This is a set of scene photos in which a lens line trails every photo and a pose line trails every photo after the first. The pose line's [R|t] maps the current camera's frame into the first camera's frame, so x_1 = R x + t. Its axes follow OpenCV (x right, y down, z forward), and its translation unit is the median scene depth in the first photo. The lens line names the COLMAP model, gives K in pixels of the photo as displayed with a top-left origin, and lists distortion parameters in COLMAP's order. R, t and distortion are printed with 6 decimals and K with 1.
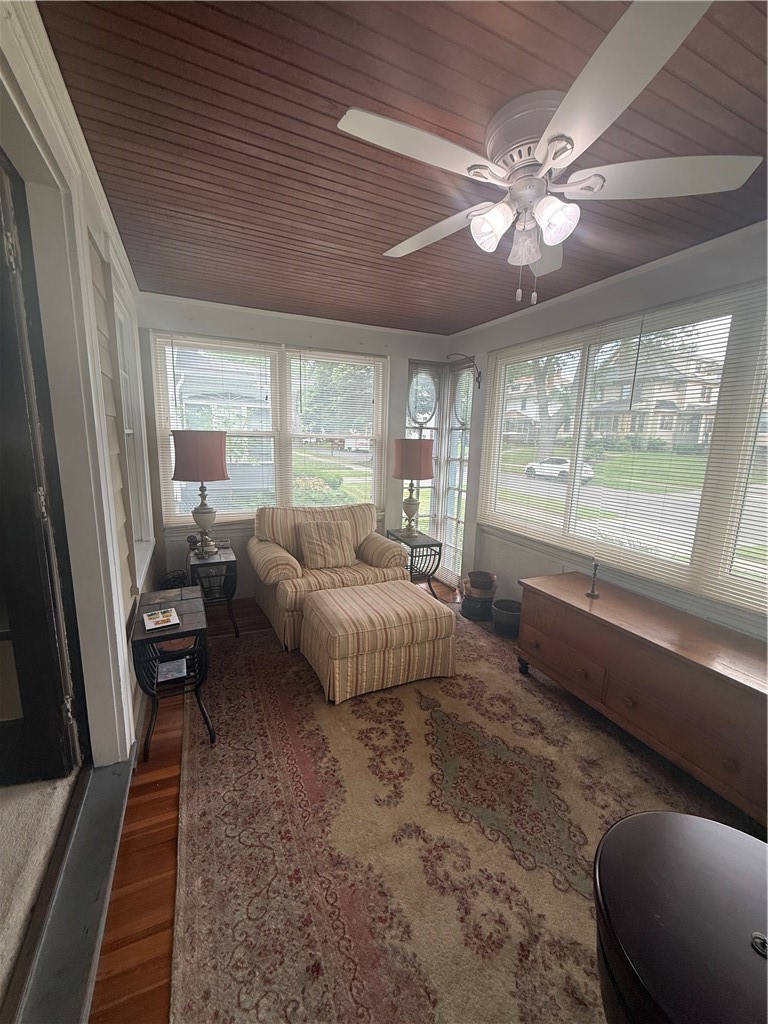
lens RADIAL K [[408.8, 0, 388.3], [0, 408.8, 510.2], [0, 0, 1]] dist [0.002201, 0.000316]
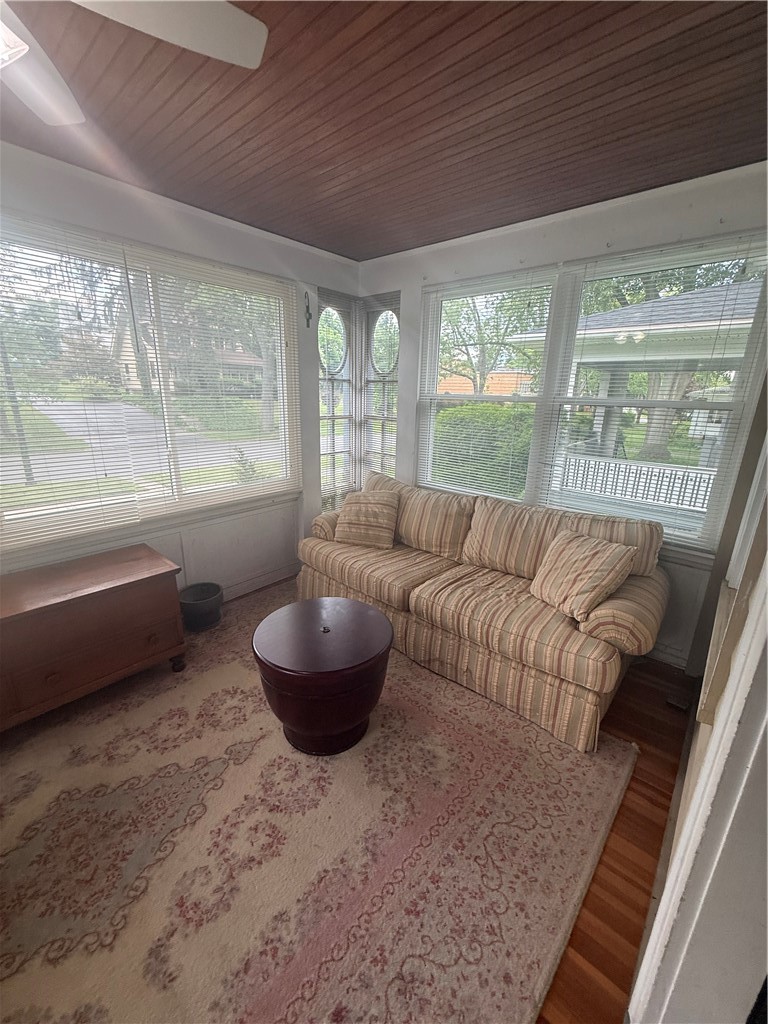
lens RADIAL K [[408.8, 0, 389.1], [0, 408.8, 515.9], [0, 0, 1]] dist [0.002201, 0.000316]
pose [[-0.399127, -0.303627, 0.865164, -0.562069], [0.128703, 0.915685, 0.380733, -0.155264], [-0.907818, 0.263310, -0.326396, 0.779638]]
